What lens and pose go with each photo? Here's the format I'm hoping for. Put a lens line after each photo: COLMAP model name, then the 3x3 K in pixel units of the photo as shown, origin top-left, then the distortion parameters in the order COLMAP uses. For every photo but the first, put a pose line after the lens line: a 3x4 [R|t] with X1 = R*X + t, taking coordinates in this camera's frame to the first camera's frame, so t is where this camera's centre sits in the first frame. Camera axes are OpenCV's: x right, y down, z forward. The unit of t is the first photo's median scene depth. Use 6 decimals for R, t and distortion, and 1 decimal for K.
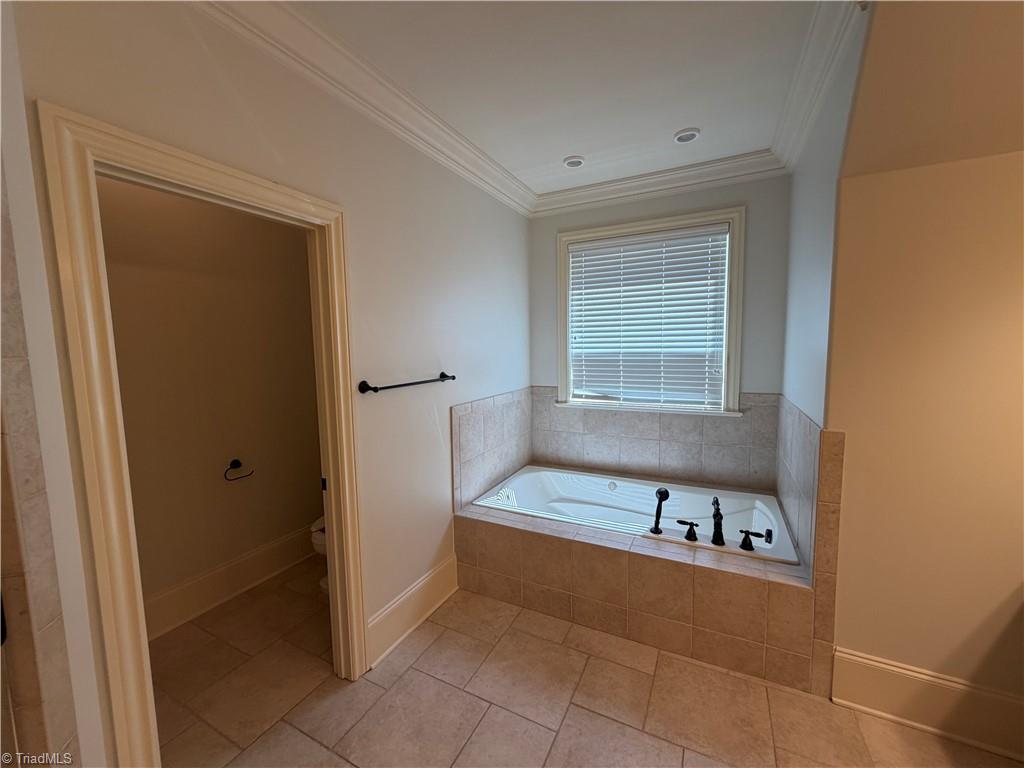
lens RADIAL K [[409.1, 0, 512.1], [0, 409.1, 383.0], [0, 0, 1]] dist [0.002271, 0.000269]
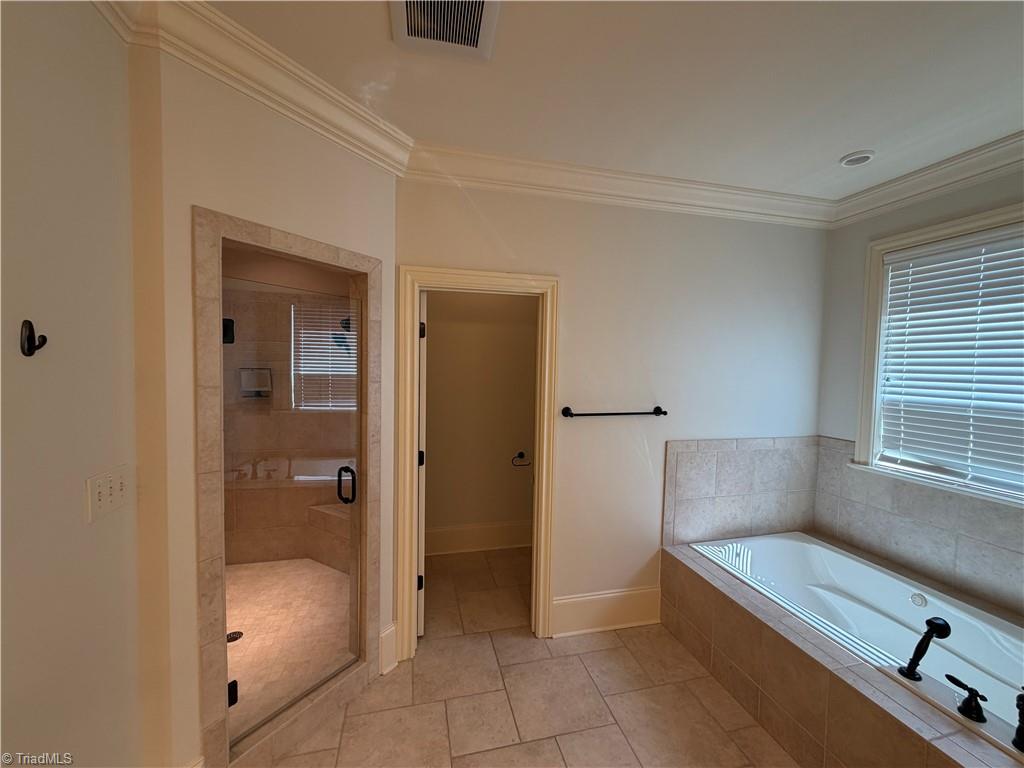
lens RADIAL K [[409.1, 0, 512.1], [0, 409.1, 383.0], [0, 0, 1]] dist [0.002271, 0.000269]
pose [[0.657319, 0.064771, -0.750824, 0.301329], [-0.101744, 0.994805, -0.003255, -0.037215], [0.746713, 0.078532, 0.660494, 0.016290]]
